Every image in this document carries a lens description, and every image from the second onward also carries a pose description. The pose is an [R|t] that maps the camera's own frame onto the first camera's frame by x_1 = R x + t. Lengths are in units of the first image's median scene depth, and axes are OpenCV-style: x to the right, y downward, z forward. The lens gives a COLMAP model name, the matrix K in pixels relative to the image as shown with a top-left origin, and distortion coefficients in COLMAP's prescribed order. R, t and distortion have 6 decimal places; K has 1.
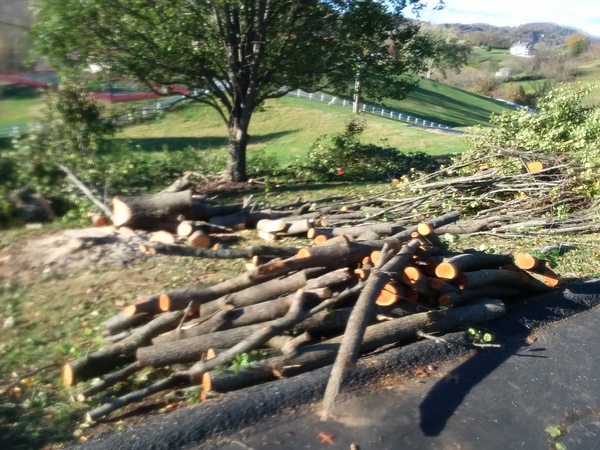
lens RADIAL K [[500.5, 0, 291.3], [0, 500.5, 224.1], [0, 0, 1]] dist [0.047979, -0.081223]
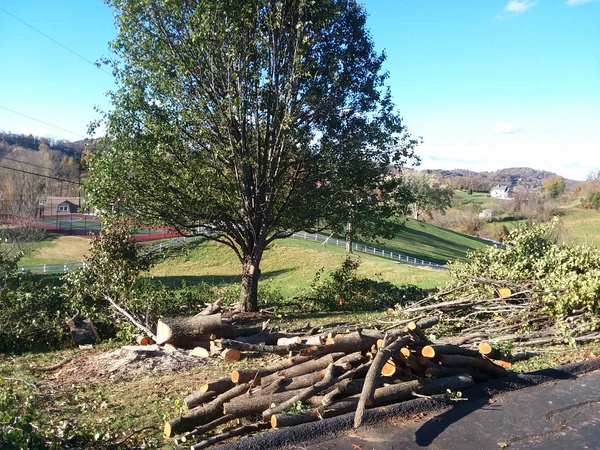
lens RADIAL K [[519.3, 0, 299.8], [0, 519.3, 207.7], [0, 0, 1]] dist [0.002689, -0.006945]
pose [[0.999342, -0.006590, 0.035654, -0.048078], [0.017008, 0.953647, -0.300448, 0.058791], [-0.032021, 0.300857, 0.953132, -0.227706]]
